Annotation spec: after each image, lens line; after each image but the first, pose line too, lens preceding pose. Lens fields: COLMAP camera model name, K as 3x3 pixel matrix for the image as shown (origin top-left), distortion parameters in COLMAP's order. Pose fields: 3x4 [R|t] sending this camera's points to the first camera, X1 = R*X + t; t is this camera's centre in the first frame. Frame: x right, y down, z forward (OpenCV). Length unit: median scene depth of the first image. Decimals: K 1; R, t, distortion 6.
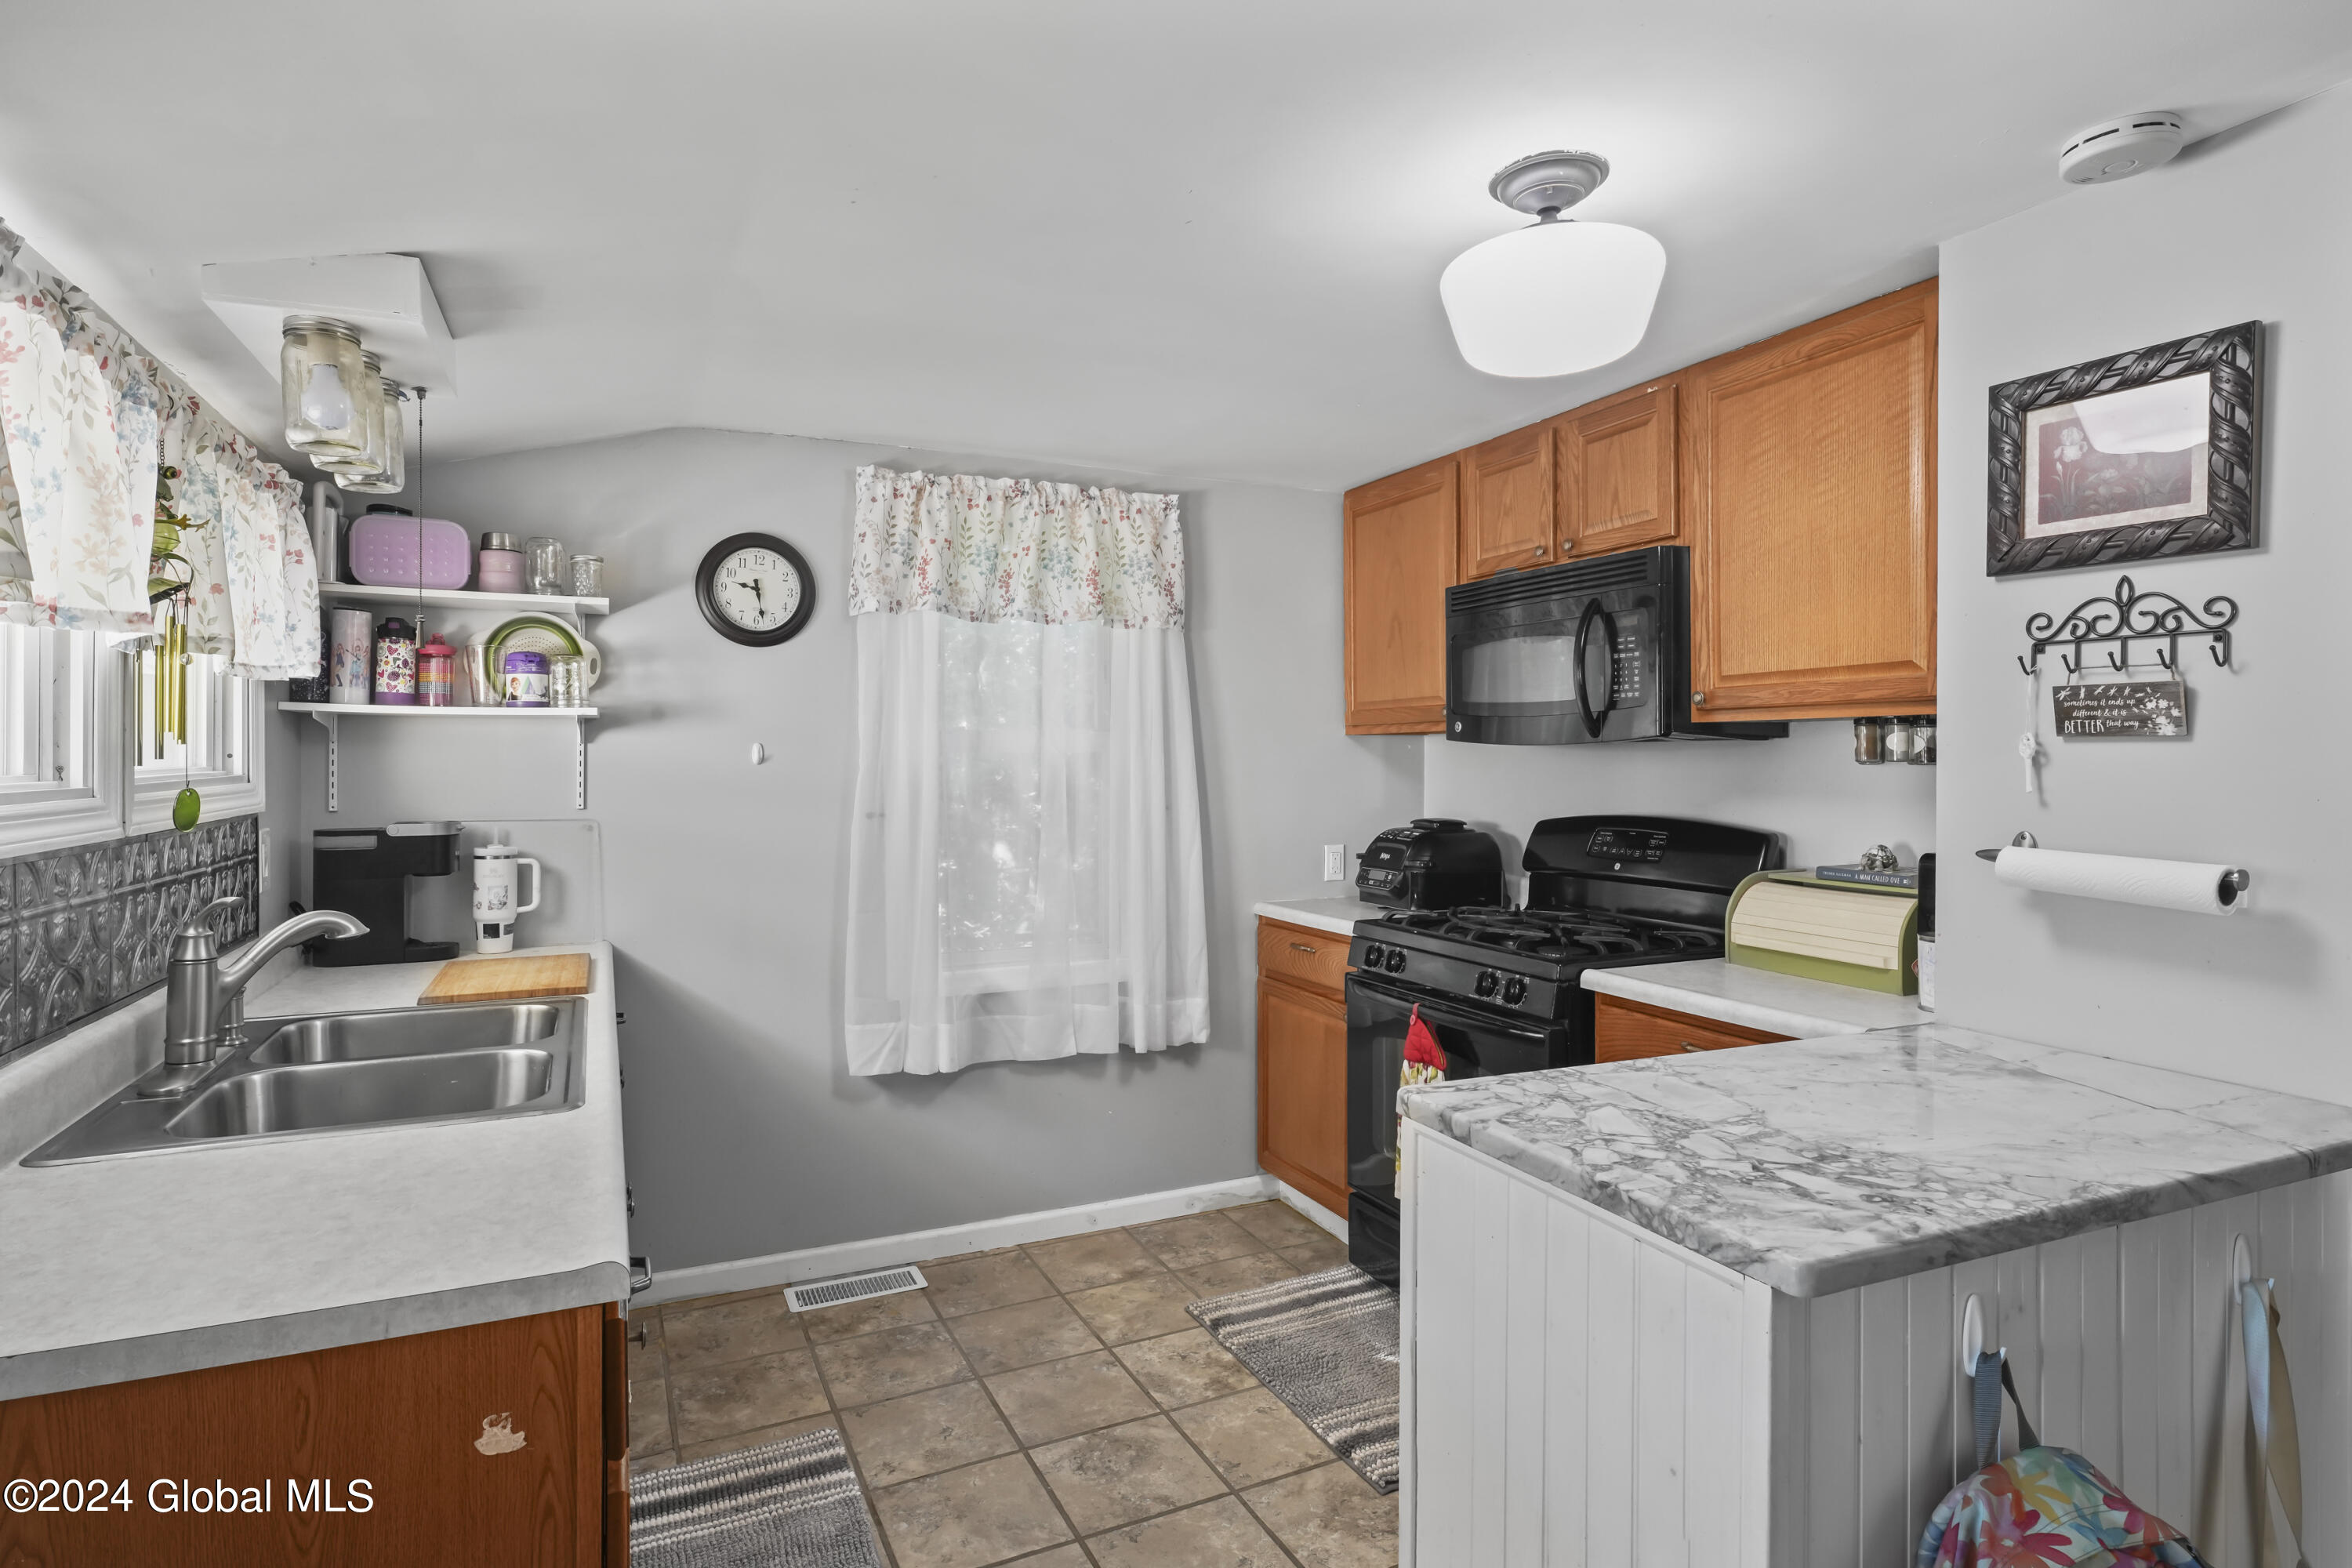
lens RADIAL K [[1233.7, 0, 1178.1], [0, 1233.7, 770.3], [0, 0, 1]] dist [0.001279, -0.000134]
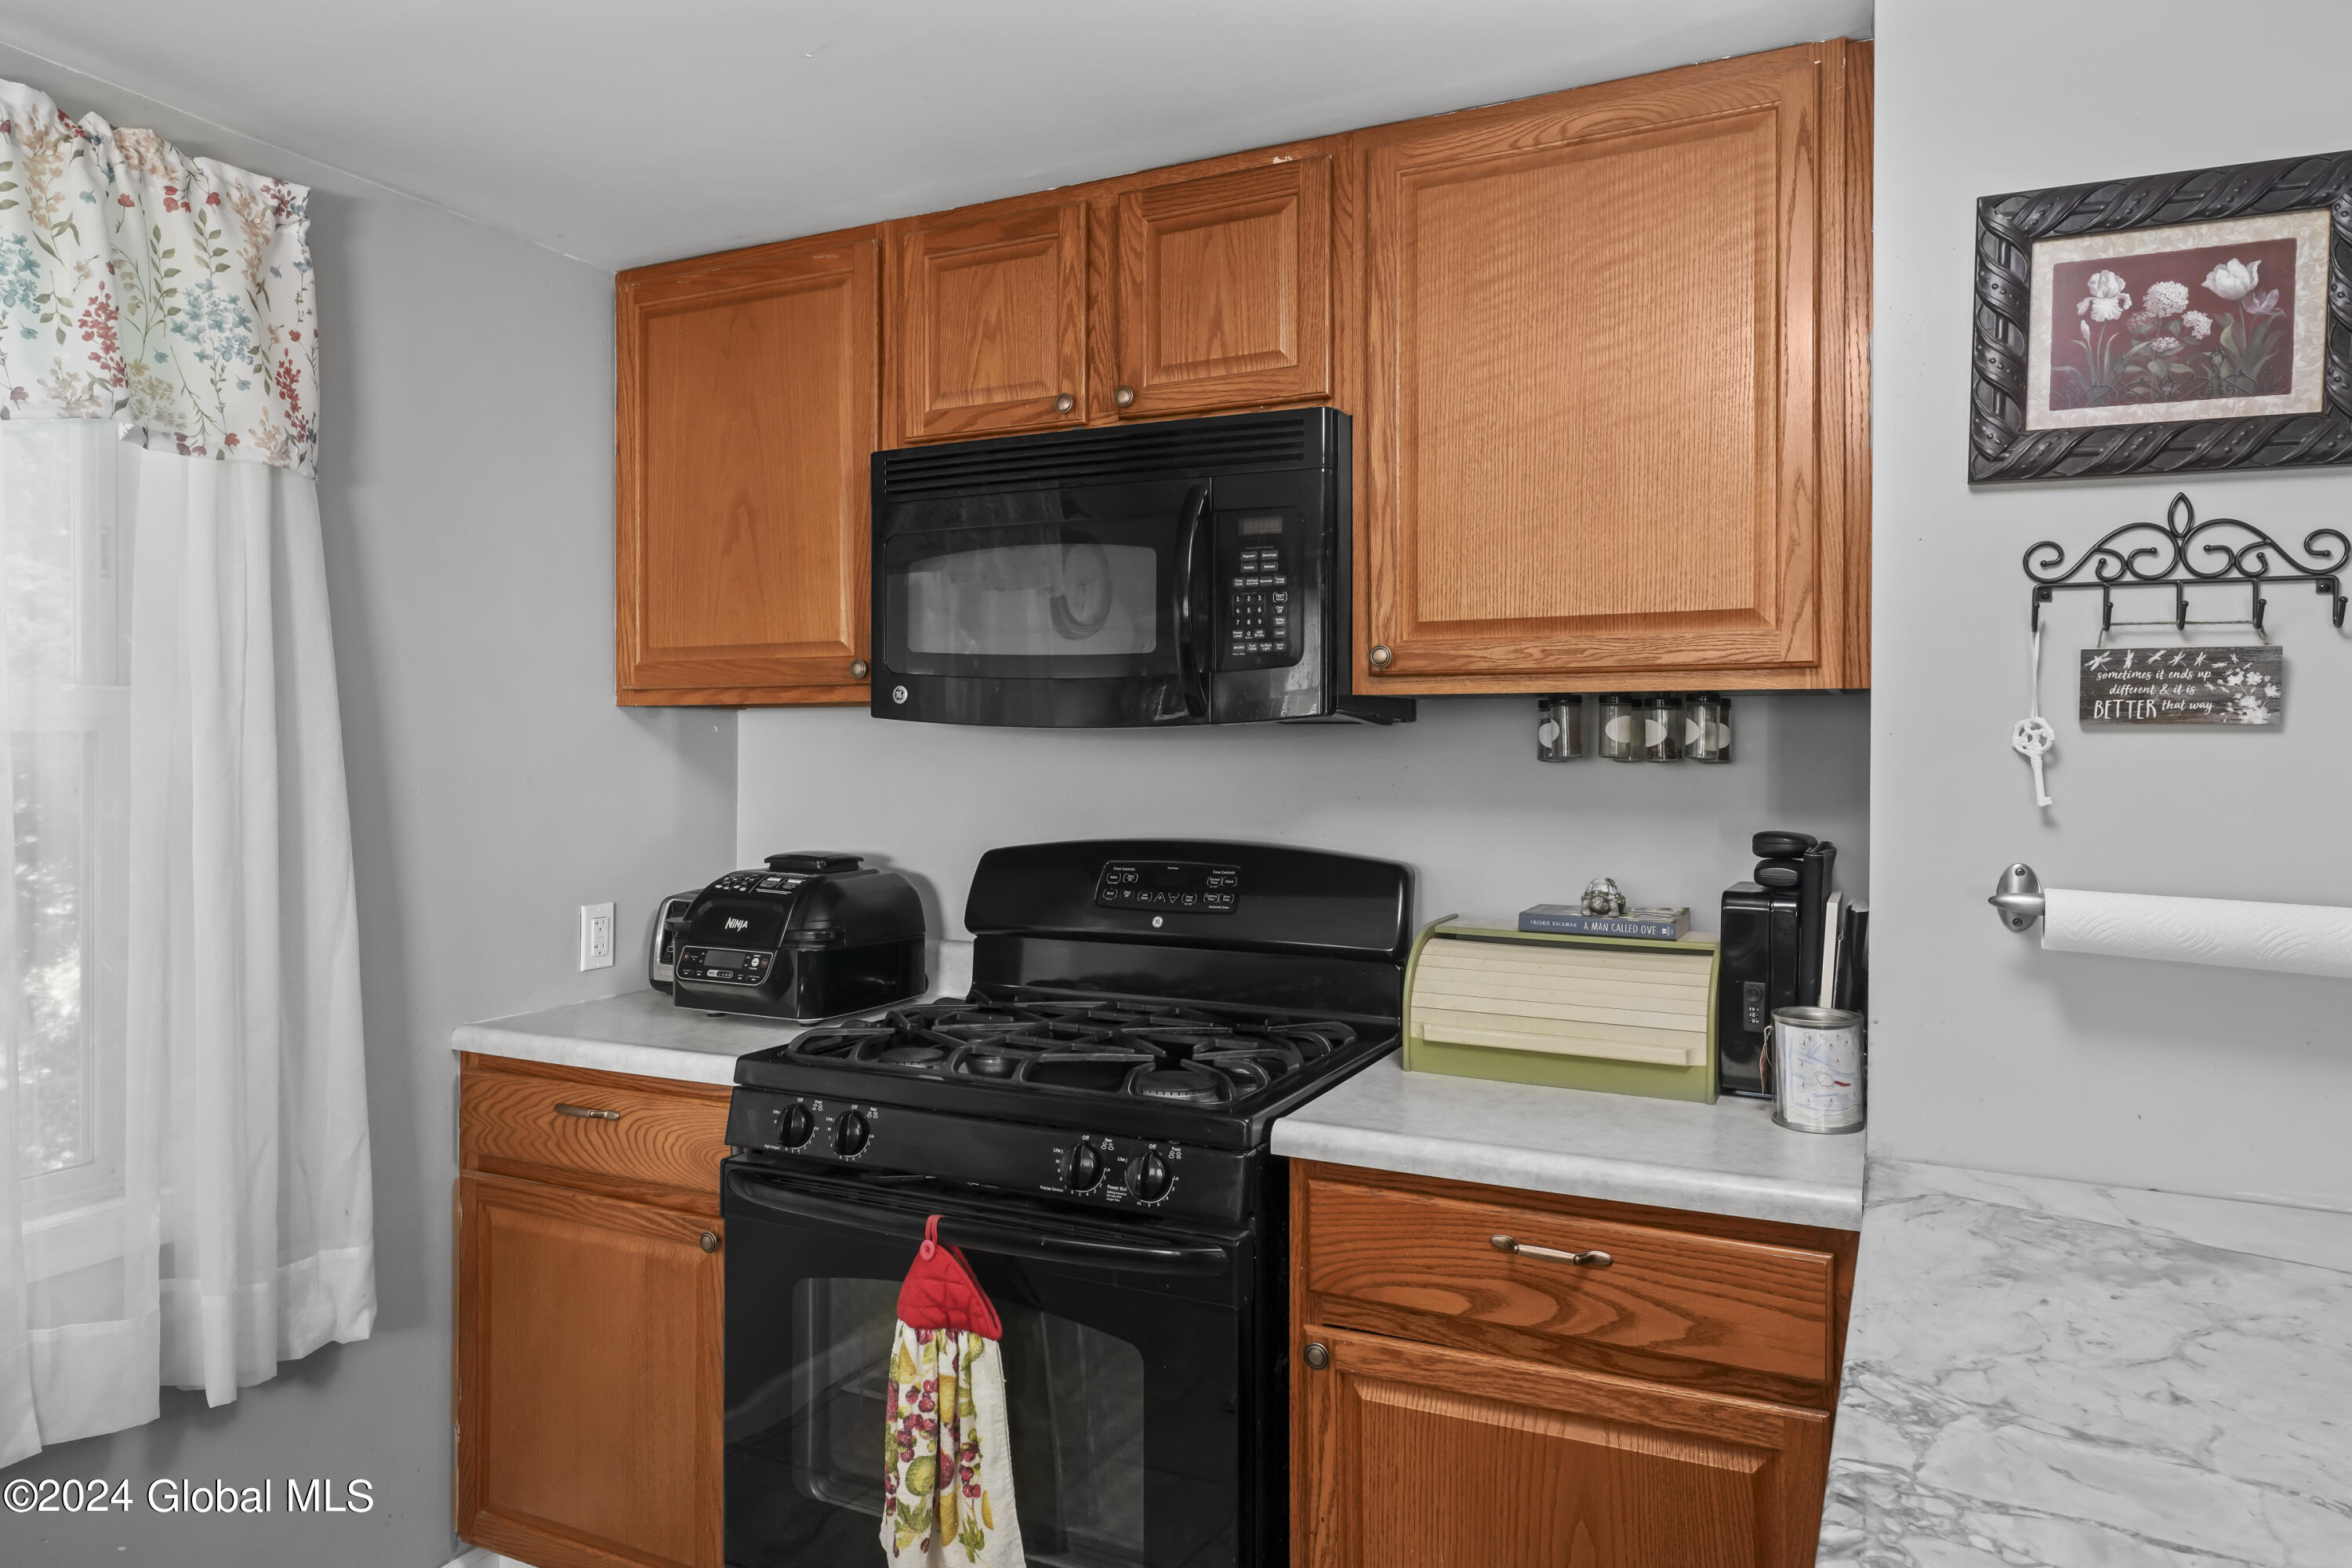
lens RADIAL K [[1467.7, 0, 1178.0], [0, 1467.7, 754.5], [0, 0, 1]] dist [0.003712, -0.000509]
pose [[0.775988, 0.003152, 0.630739, -0.129096], [0.000593, 0.999983, -0.005727, -0.004188], [-0.630747, 0.004818, 0.775974, 0.479416]]
